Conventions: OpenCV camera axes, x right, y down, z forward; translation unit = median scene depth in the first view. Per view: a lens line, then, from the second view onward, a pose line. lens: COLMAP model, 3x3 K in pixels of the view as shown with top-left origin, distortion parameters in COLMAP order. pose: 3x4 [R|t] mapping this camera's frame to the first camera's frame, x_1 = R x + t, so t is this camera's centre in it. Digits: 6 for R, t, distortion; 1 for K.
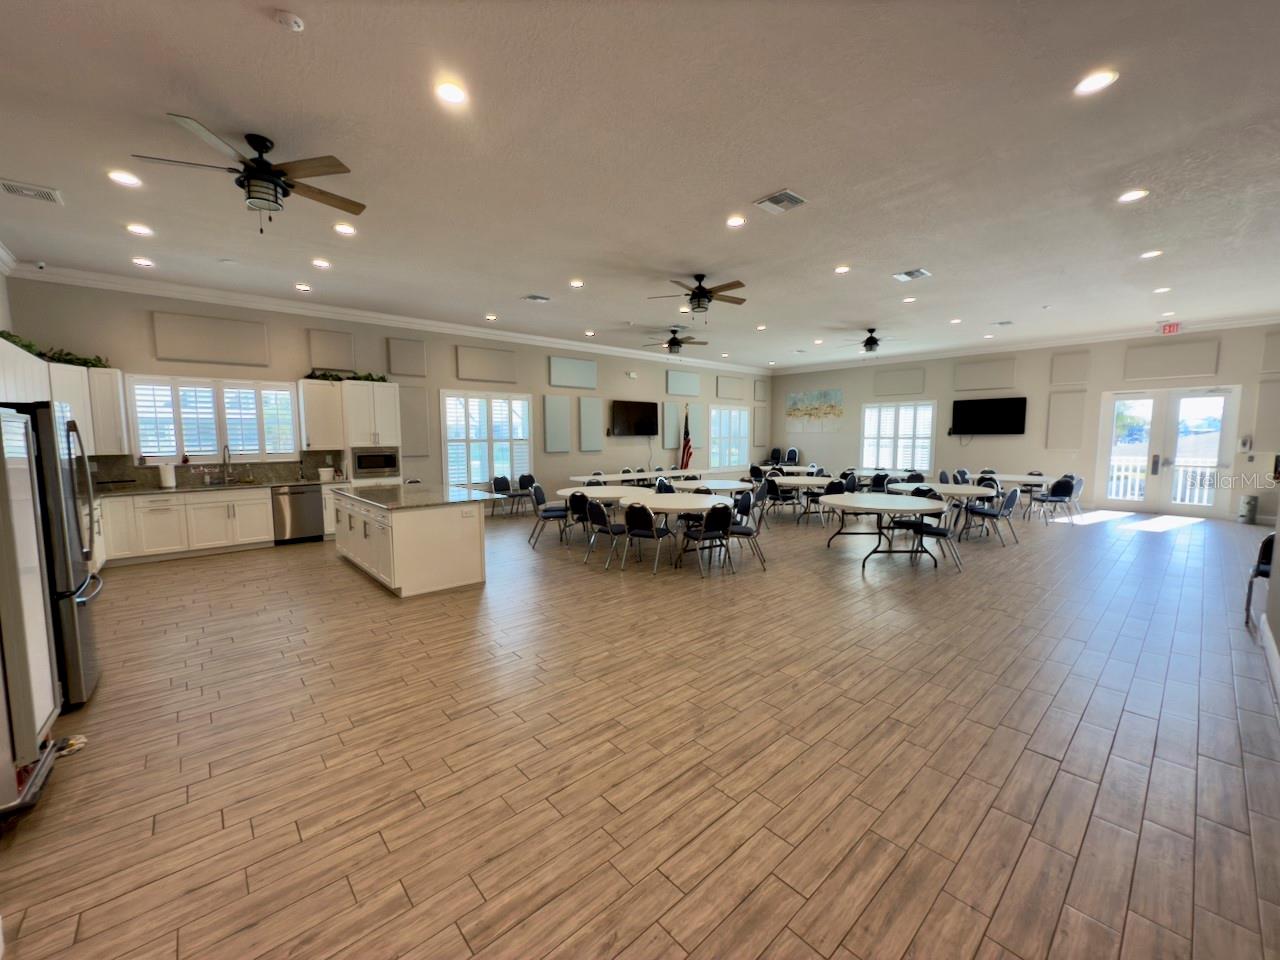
lens RADIAL K [[508.2, 0, 640.0], [0, 508.2, 480.0], [0, 0, 1]] dist [-0.000661, -0.000172]
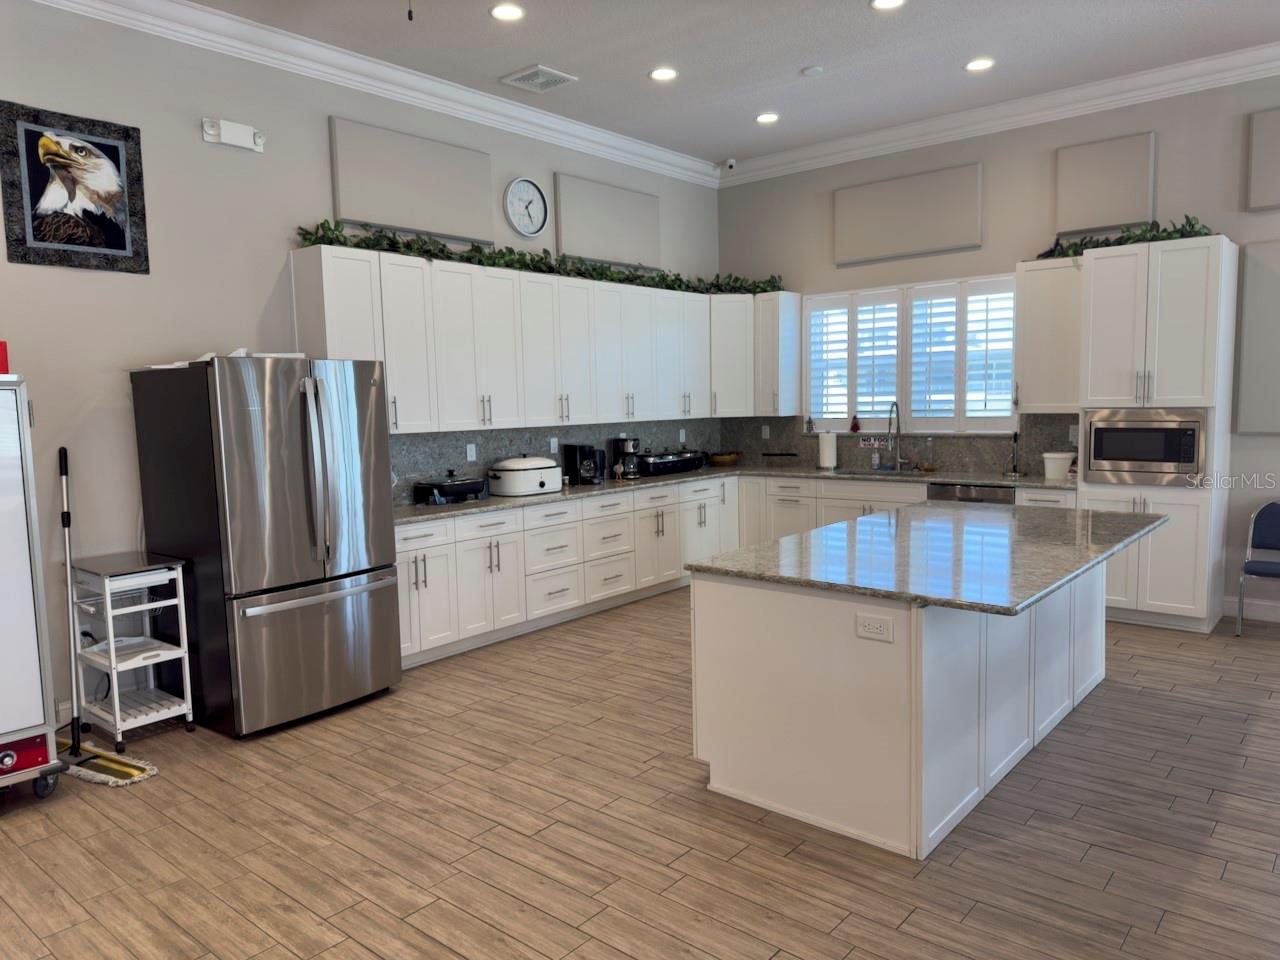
lens RADIAL K [[893.1, 0, 640.0], [0, 893.1, 480.0], [0, 0, 1]] dist [0.130108, -0.136309]
pose [[0.127349, 0.098734, -0.986932, 0.157490], [-0.063317, 0.993813, 0.091252, -0.056886], [0.989835, 0.050869, 0.132812, 0.593357]]
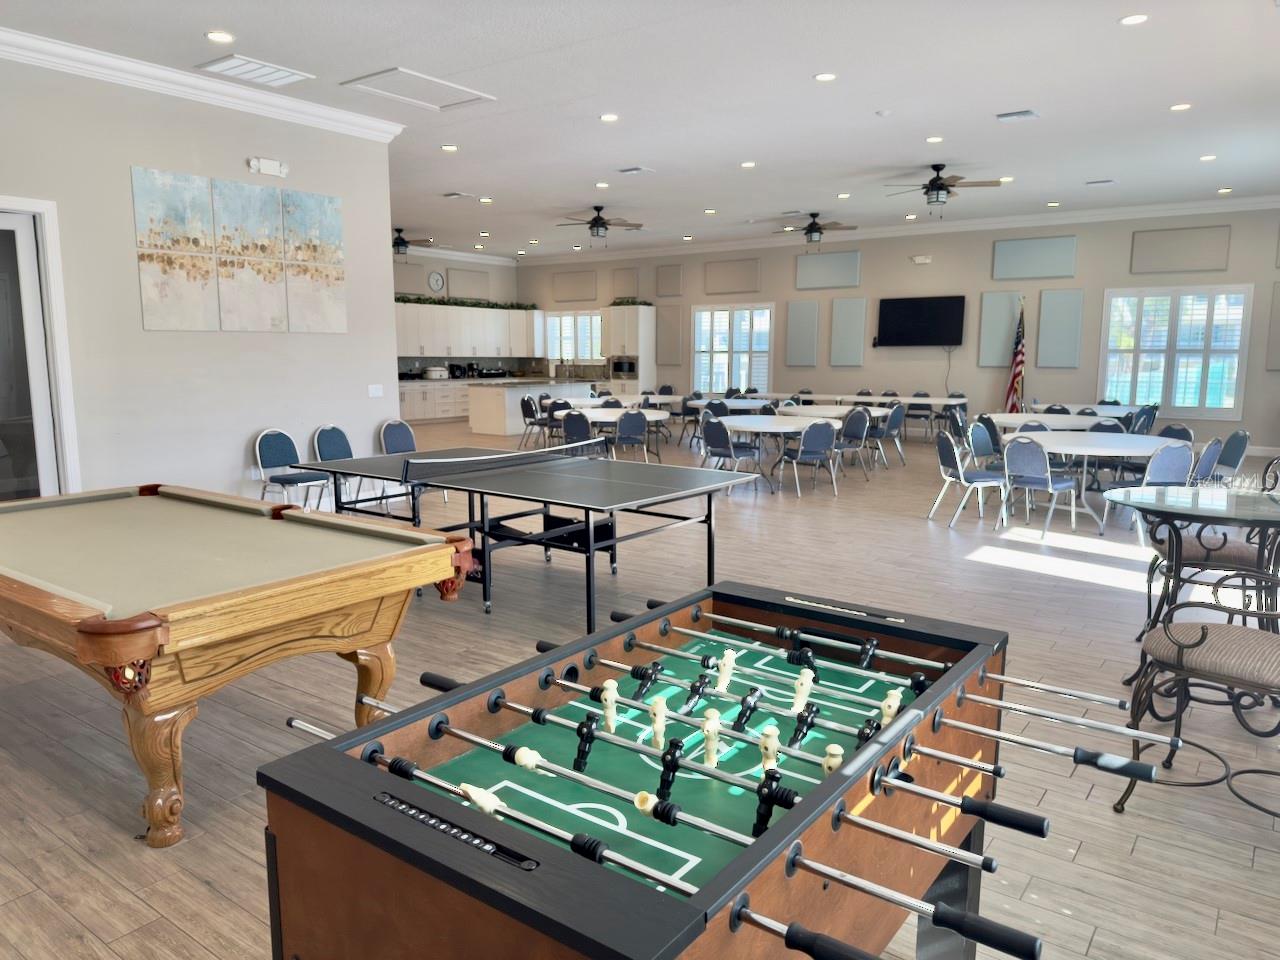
lens RADIAL K [[893.1, 0, 640.0], [0, 893.1, 480.0], [0, 0, 1]] dist [0.130108, -0.136309]
pose [[0.196809, 0.142294, -0.970061, 2.053561], [-0.089115, 0.987913, 0.126832, -0.051035], [0.976383, 0.061485, 0.207111, 0.658629]]
